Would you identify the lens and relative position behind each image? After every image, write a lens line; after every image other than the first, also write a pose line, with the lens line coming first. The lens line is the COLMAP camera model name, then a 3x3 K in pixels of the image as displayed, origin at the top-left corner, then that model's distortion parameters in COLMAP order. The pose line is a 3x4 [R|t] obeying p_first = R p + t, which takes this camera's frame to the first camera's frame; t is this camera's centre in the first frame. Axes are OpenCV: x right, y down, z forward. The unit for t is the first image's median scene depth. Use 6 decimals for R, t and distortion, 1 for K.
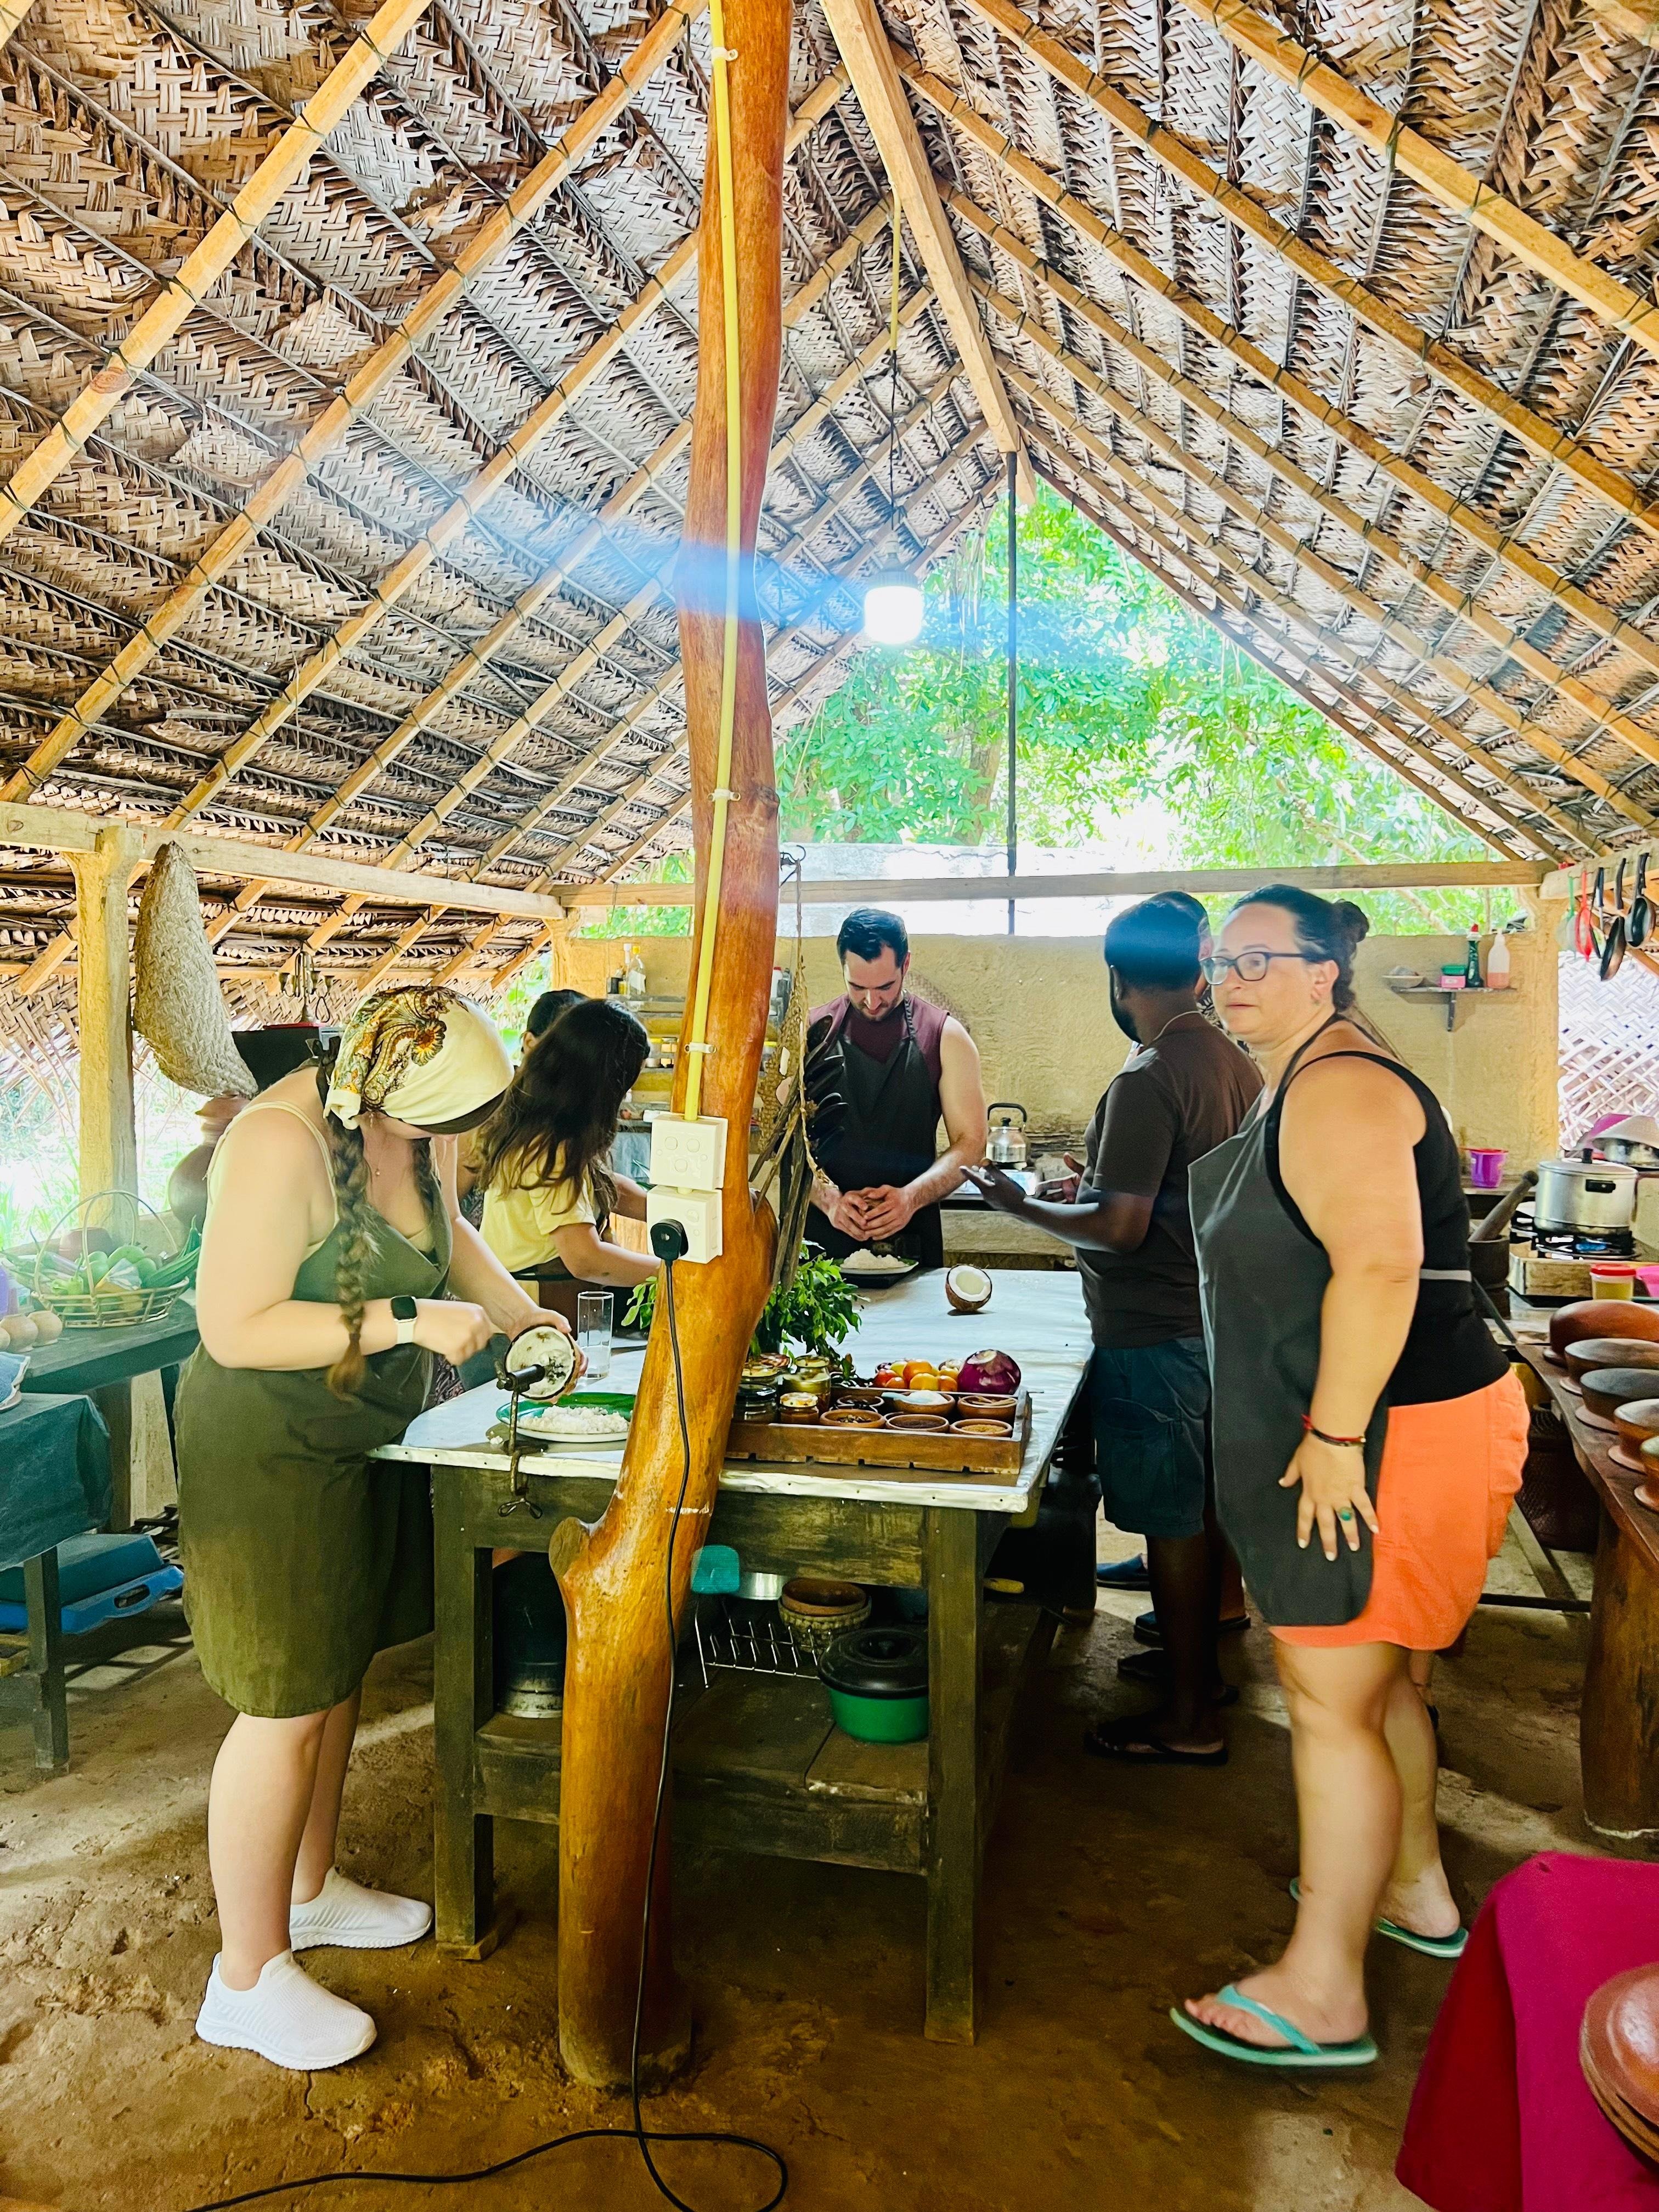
lens RADIAL K [[1694.4, 0, 824.5], [0, 1694.4, 1083.1], [0, 0, 1]] dist [0.053169, -0.047356]
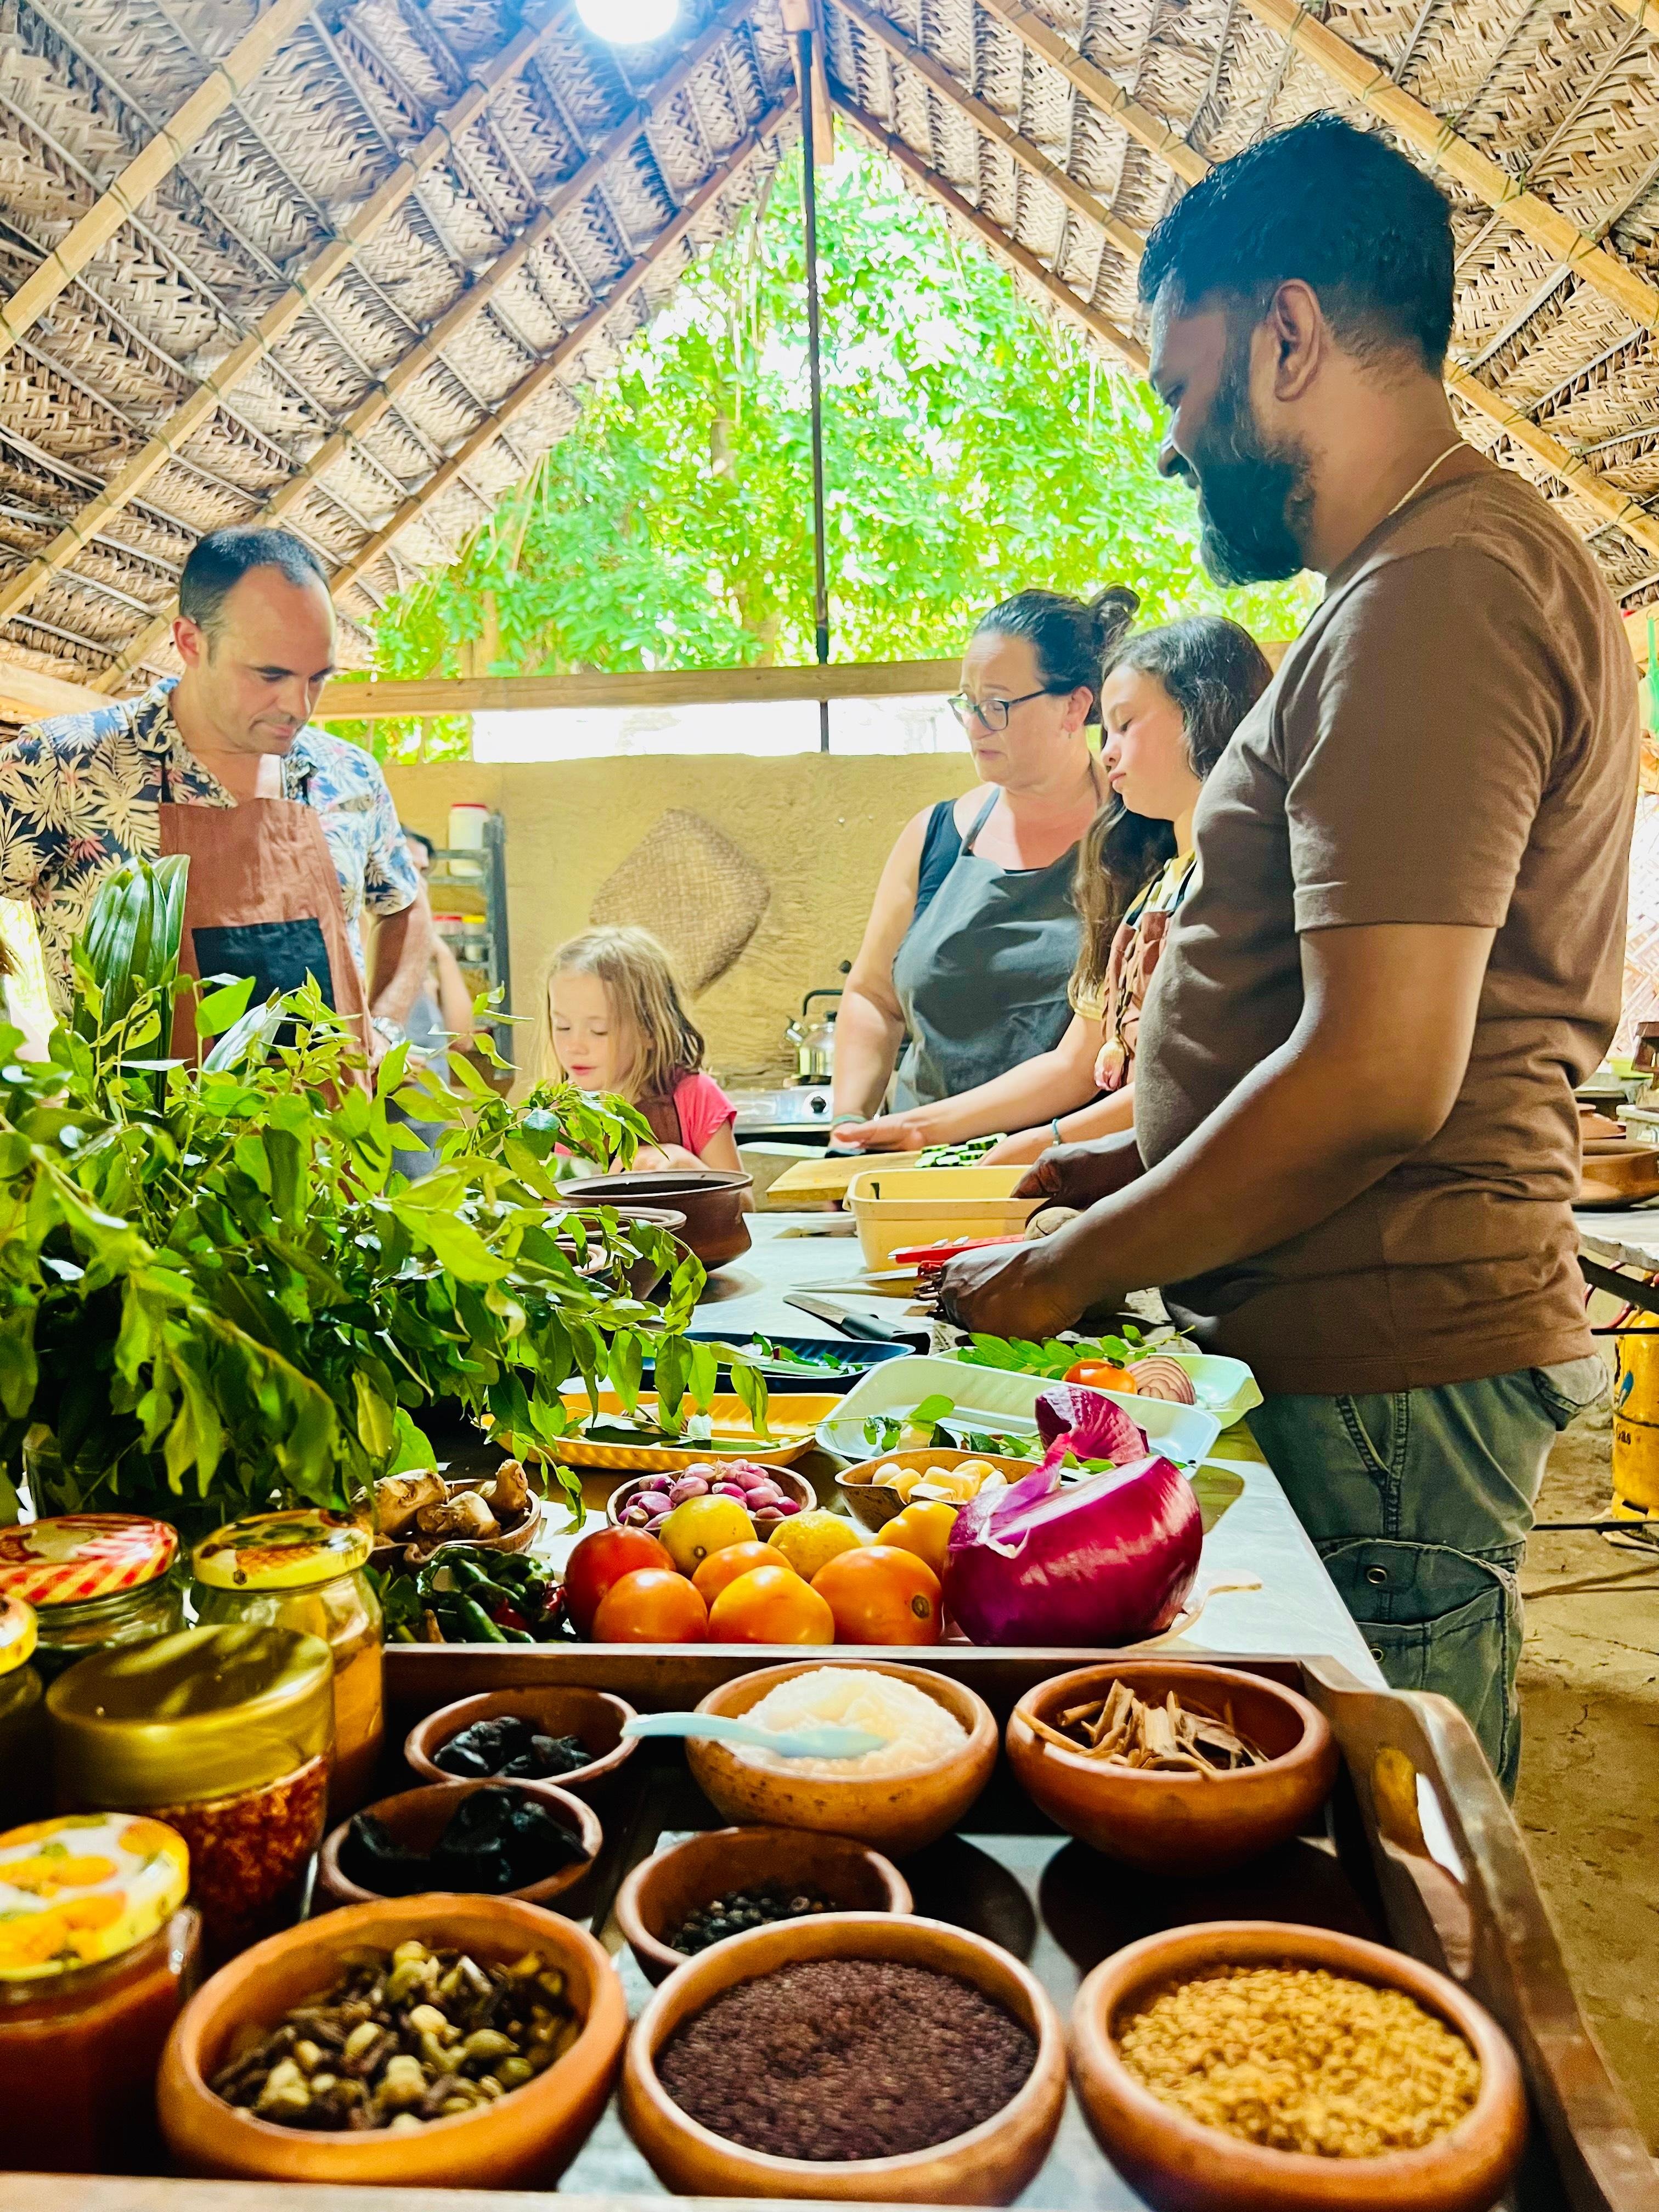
lens RADIAL K [[1694.4, 0, 825.5], [0, 1694.4, 1126.7], [0, 0, 1]] dist [0.053169, -0.047356]
pose [[0.990232, -0.027650, 0.136659, 0.017786], [0.023688, 0.999253, 0.030539, 0.060226], [-0.137401, -0.027004, 0.990147, 0.438062]]
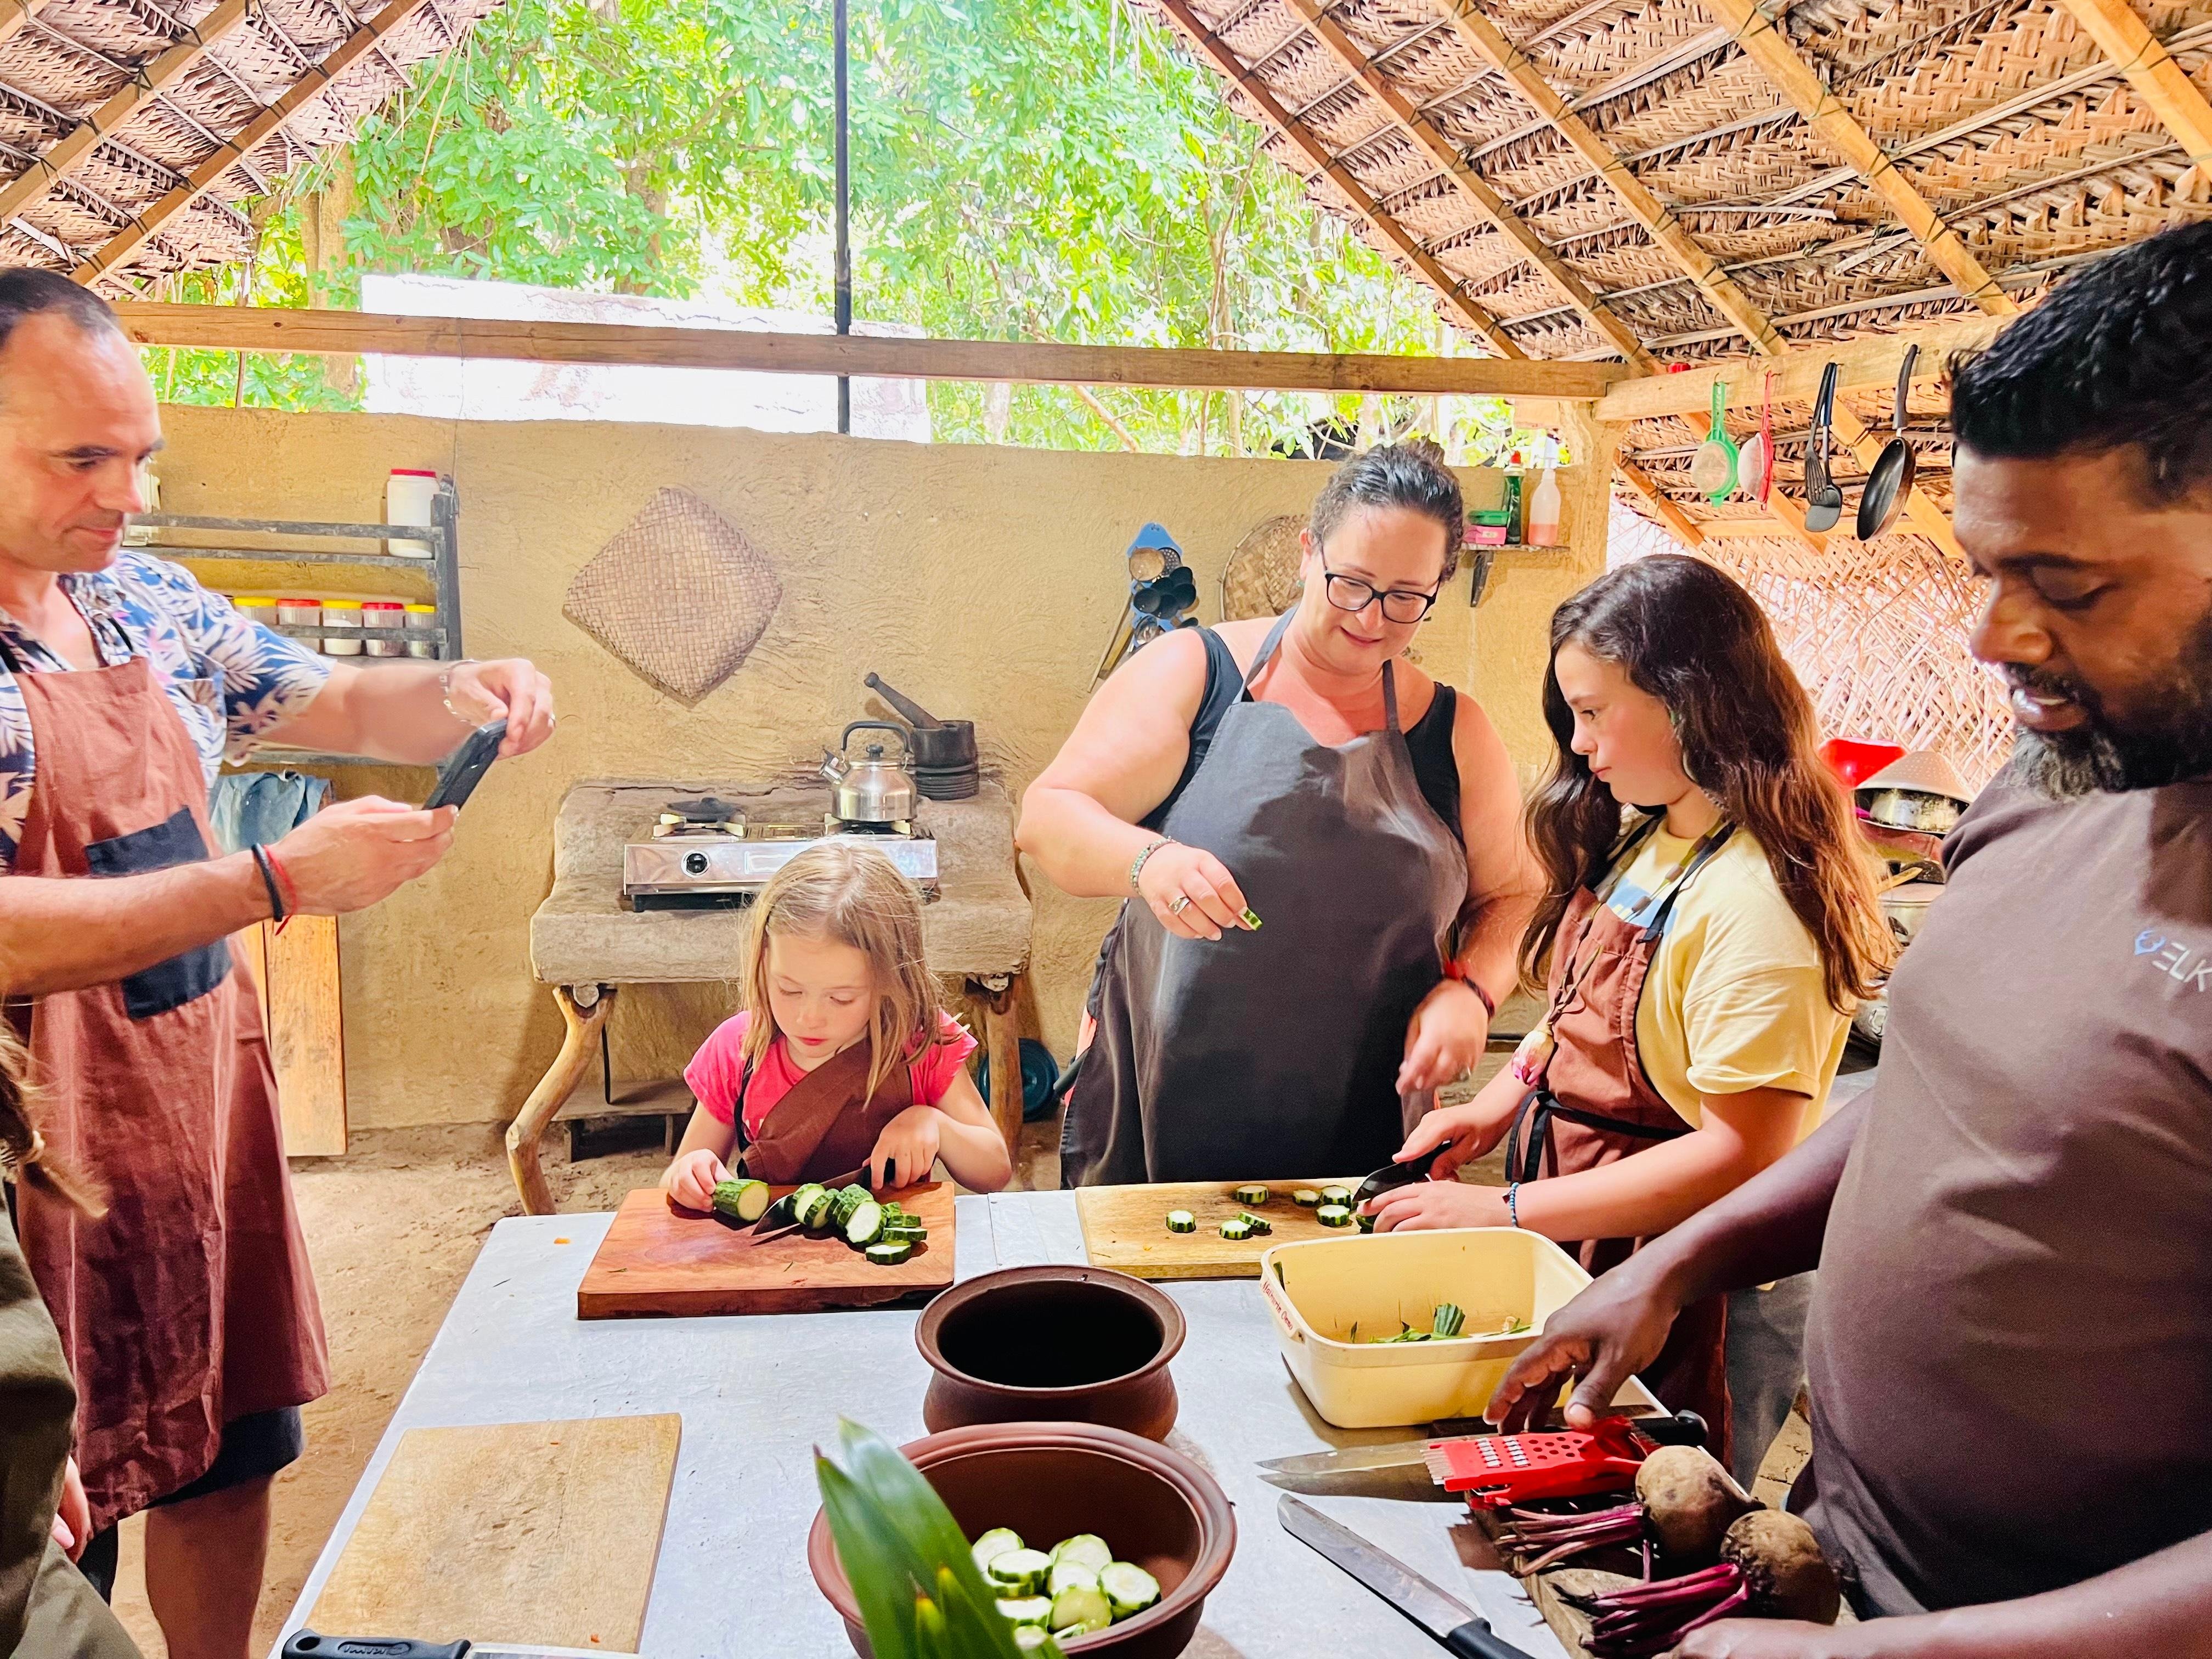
lens RADIAL K [[1694.4, 0, 1102.7], [0, 1694.4, 820.4], [0, 0, 1]] dist [0.053169, -0.047356]
pose [[0.921805, -0.036856, 0.385898, -0.063771], [-0.007094, 0.993700, 0.111851, -0.026946], [-0.387589, -0.105843, 0.915736, 0.544915]]
